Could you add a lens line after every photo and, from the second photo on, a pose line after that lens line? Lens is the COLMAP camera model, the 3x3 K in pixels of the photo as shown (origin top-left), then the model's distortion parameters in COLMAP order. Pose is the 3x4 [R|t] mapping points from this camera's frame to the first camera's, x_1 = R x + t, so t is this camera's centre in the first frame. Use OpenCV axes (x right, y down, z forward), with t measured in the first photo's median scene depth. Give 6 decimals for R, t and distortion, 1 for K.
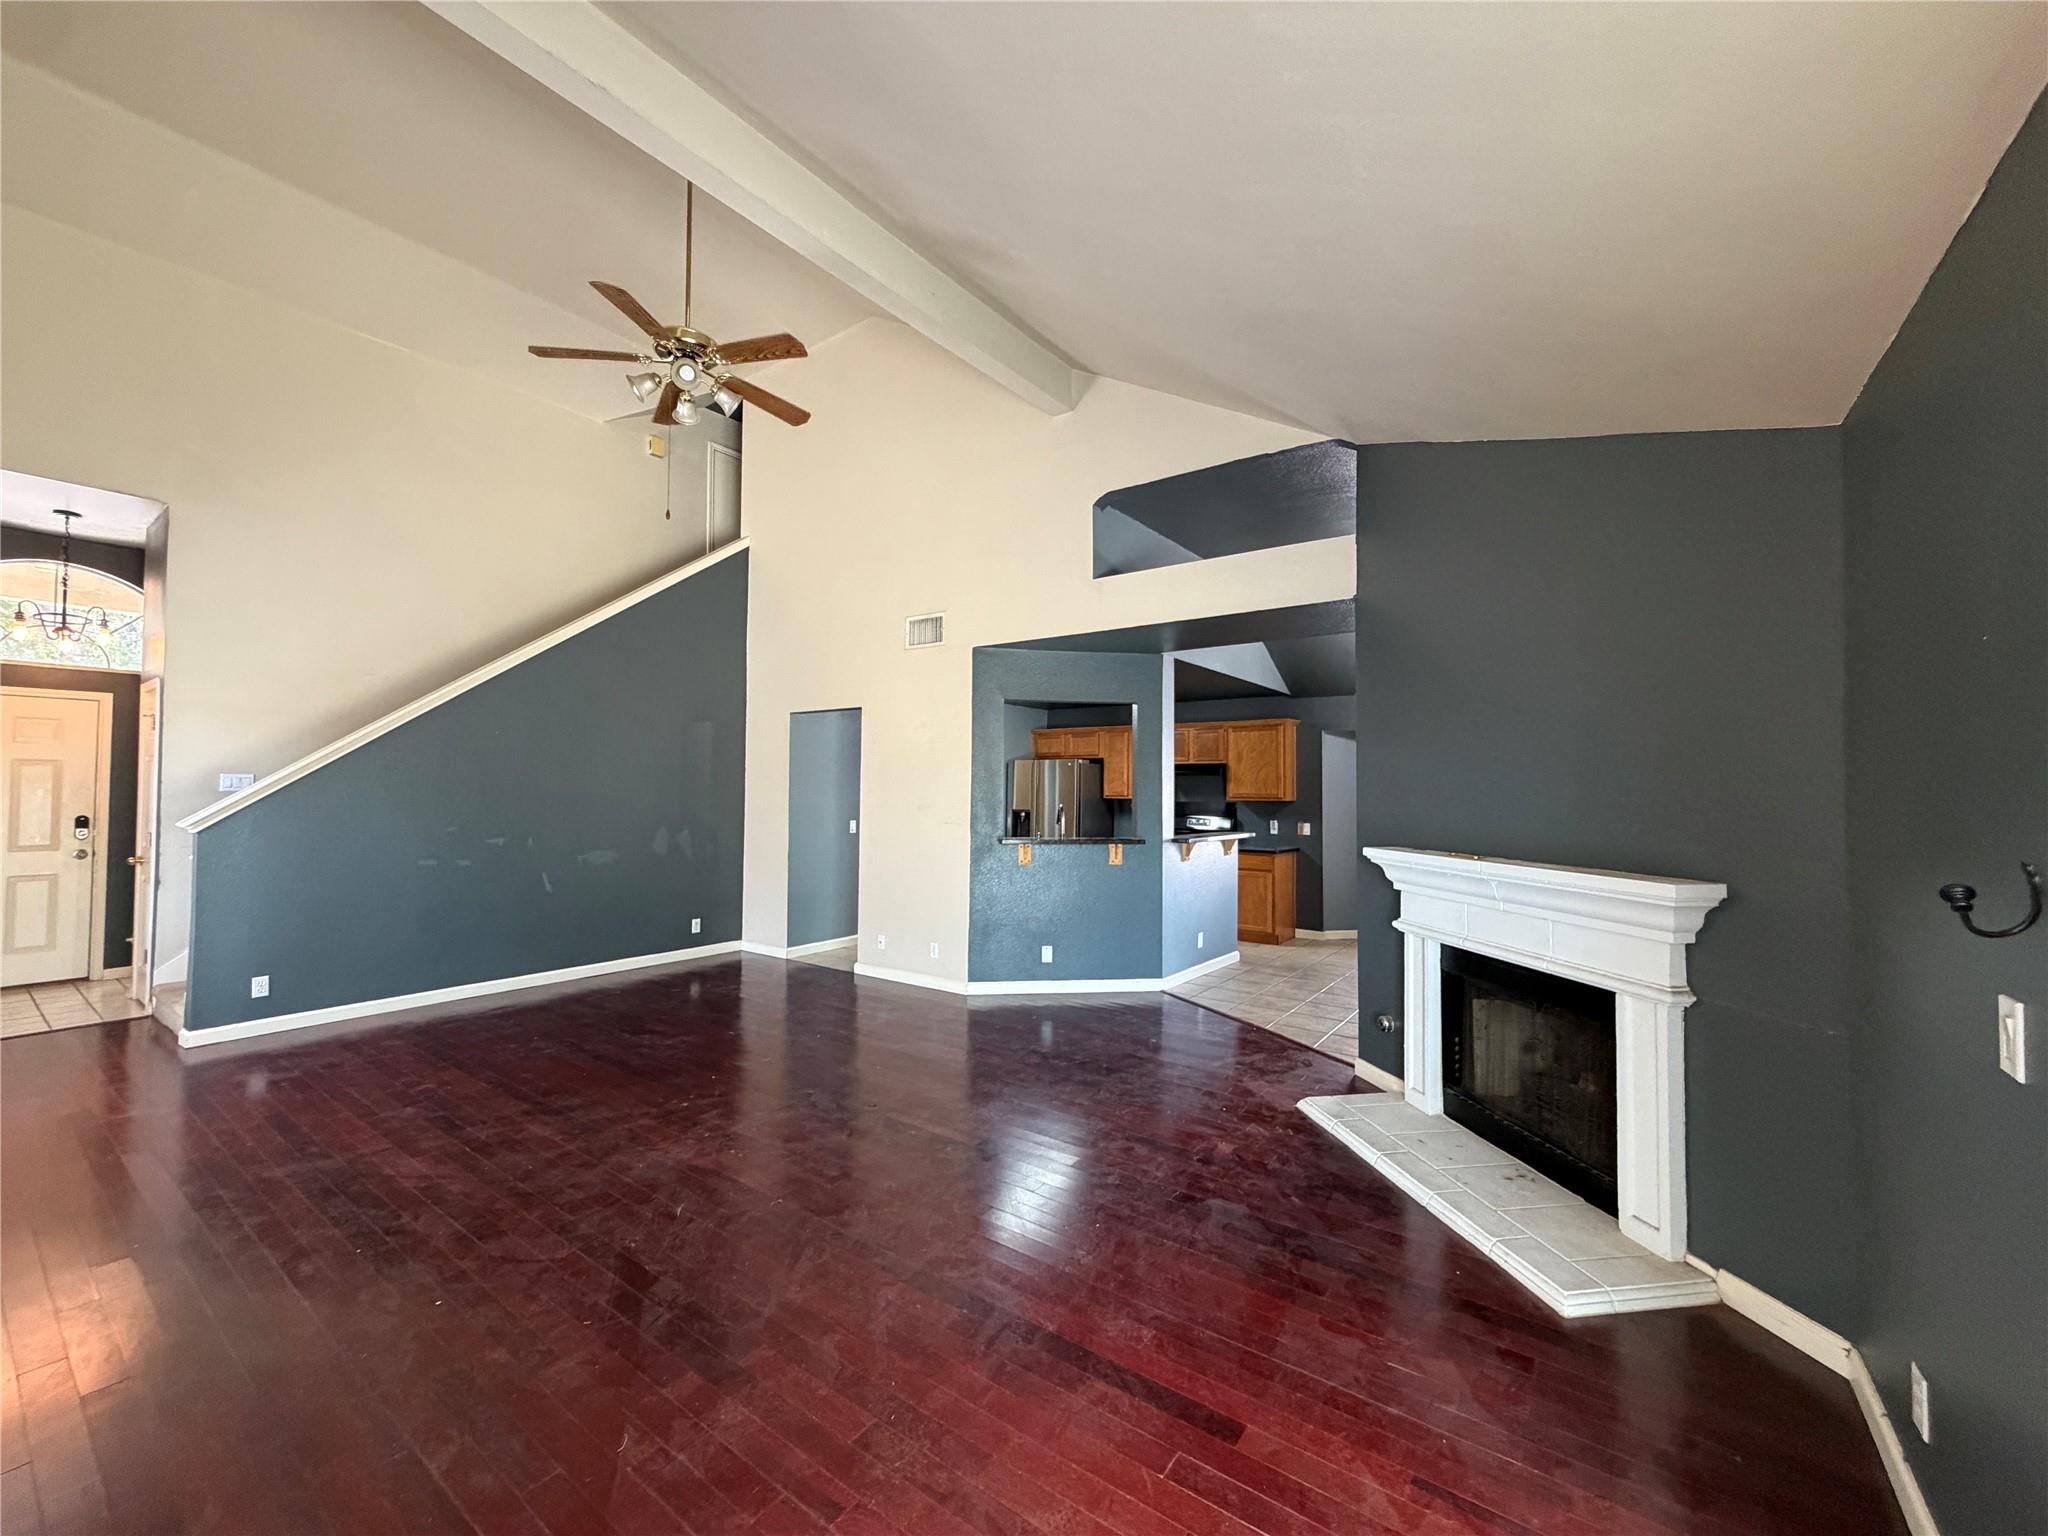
lens RADIAL K [[815.7, 0, 1024.0], [0, 815.7, 768.0], [0, 0, 1]] dist [-0.000371, -0.000015]
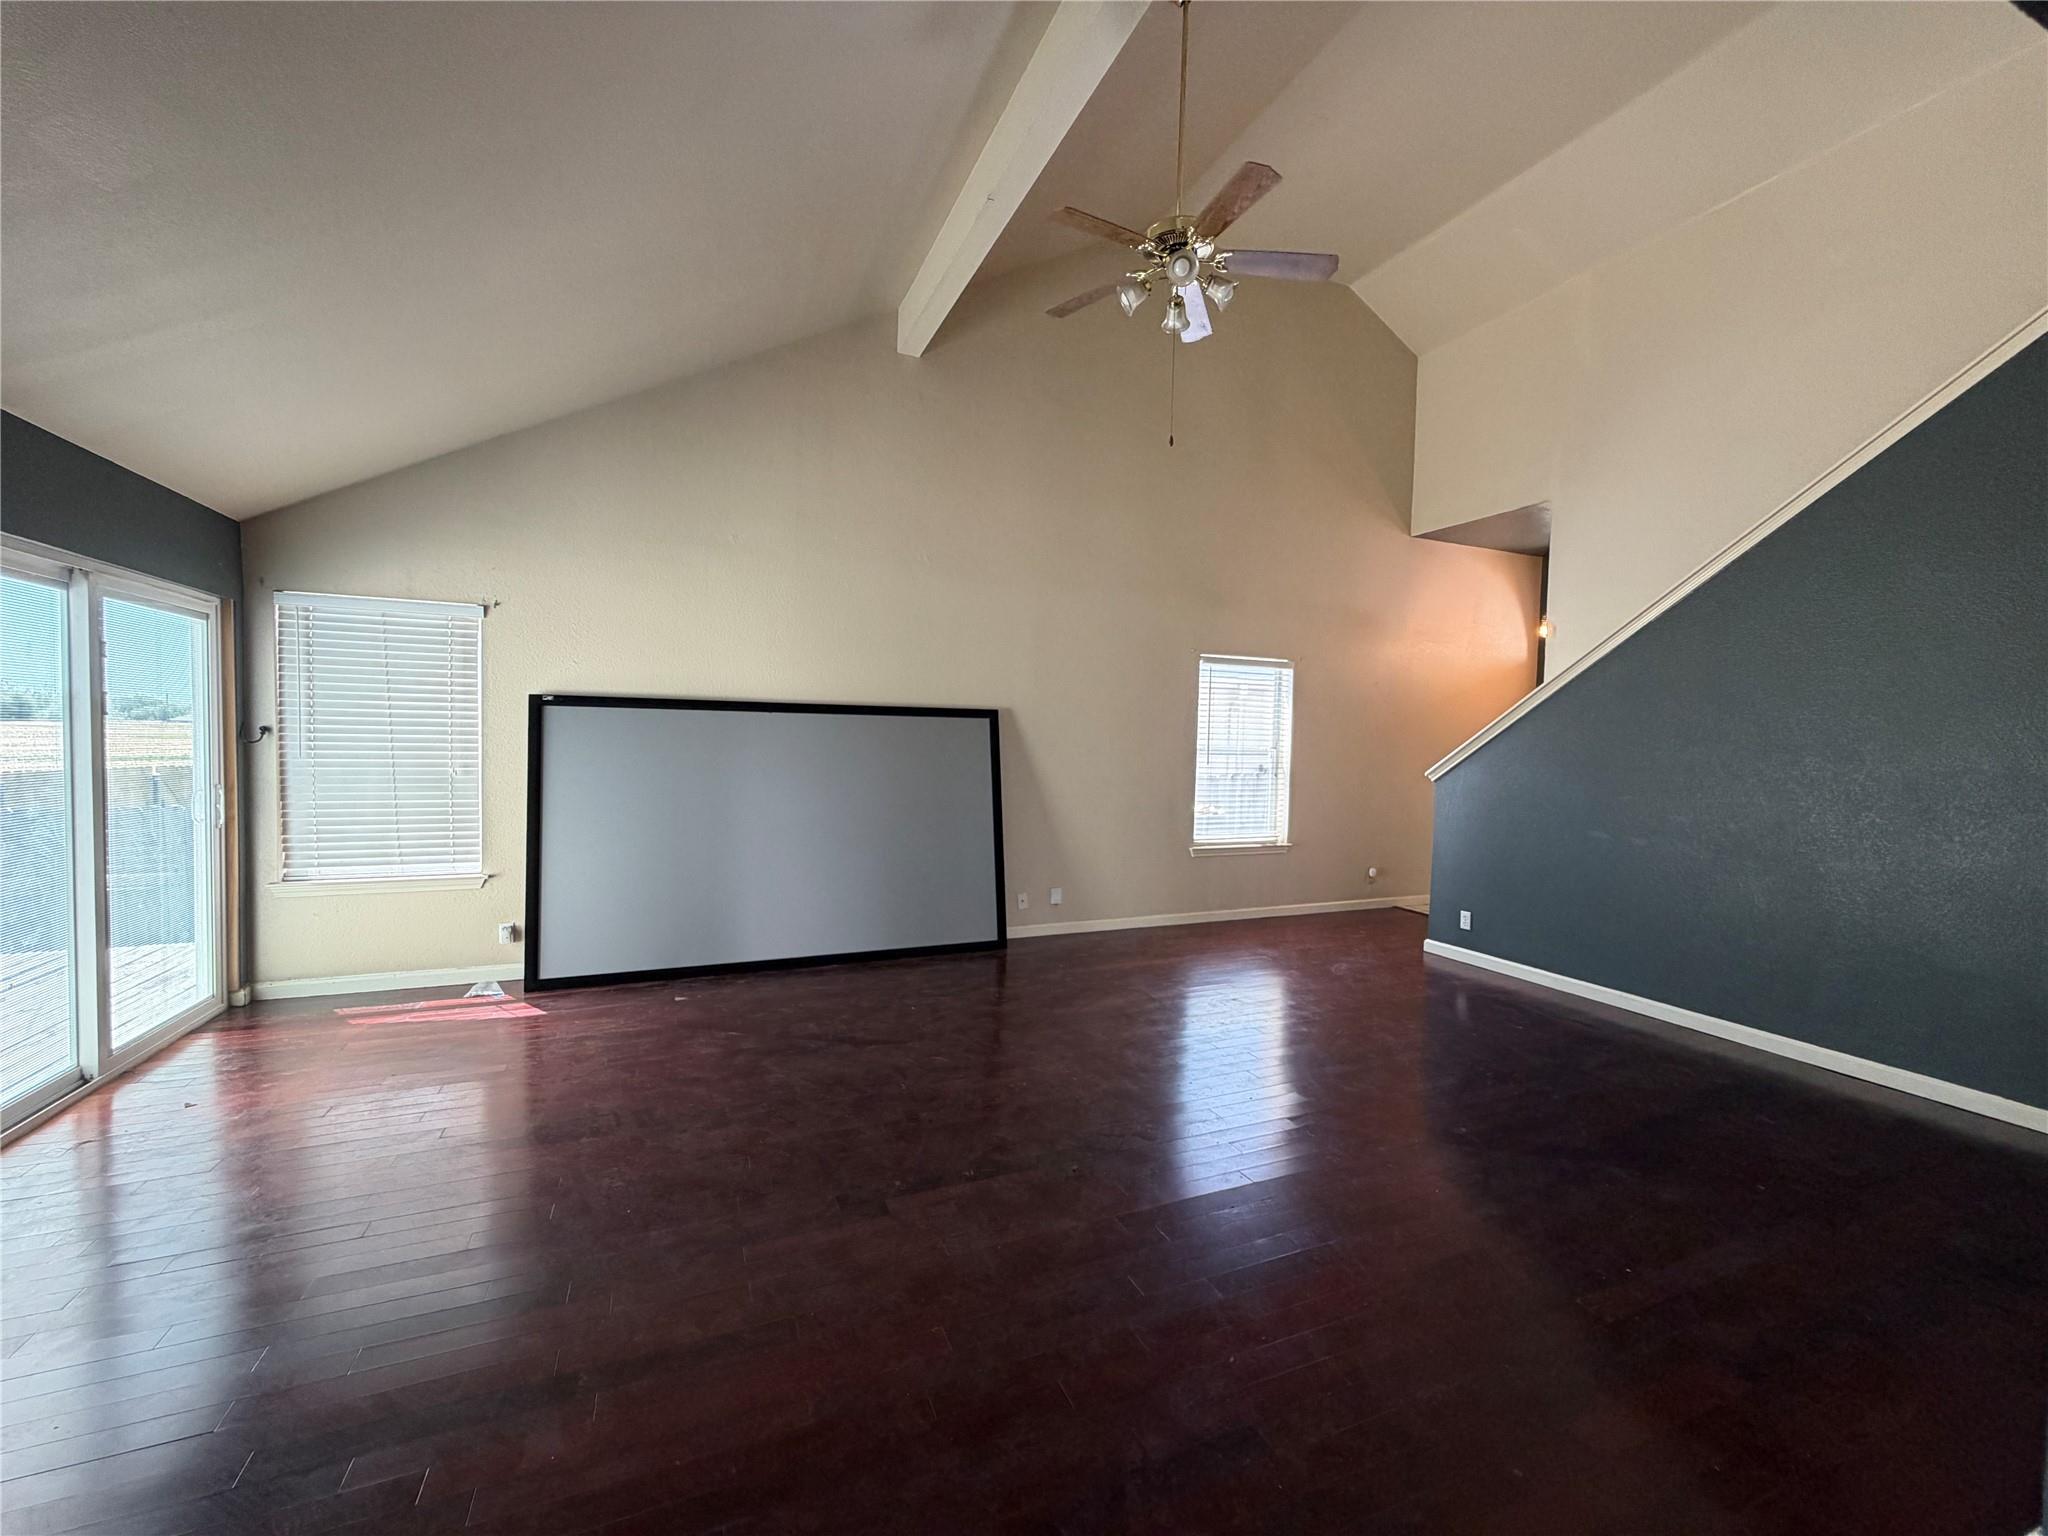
lens RADIAL K [[815.7, 0, 1024.0], [0, 815.7, 768.0], [0, 0, 1]] dist [-0.000371, -0.000015]
pose [[-0.520584, 0.011782, -0.853729, 0.545255], [-0.004653, 0.999851, 0.016636, 0.060383], [0.853798, 0.012633, -0.520452, 1.630068]]
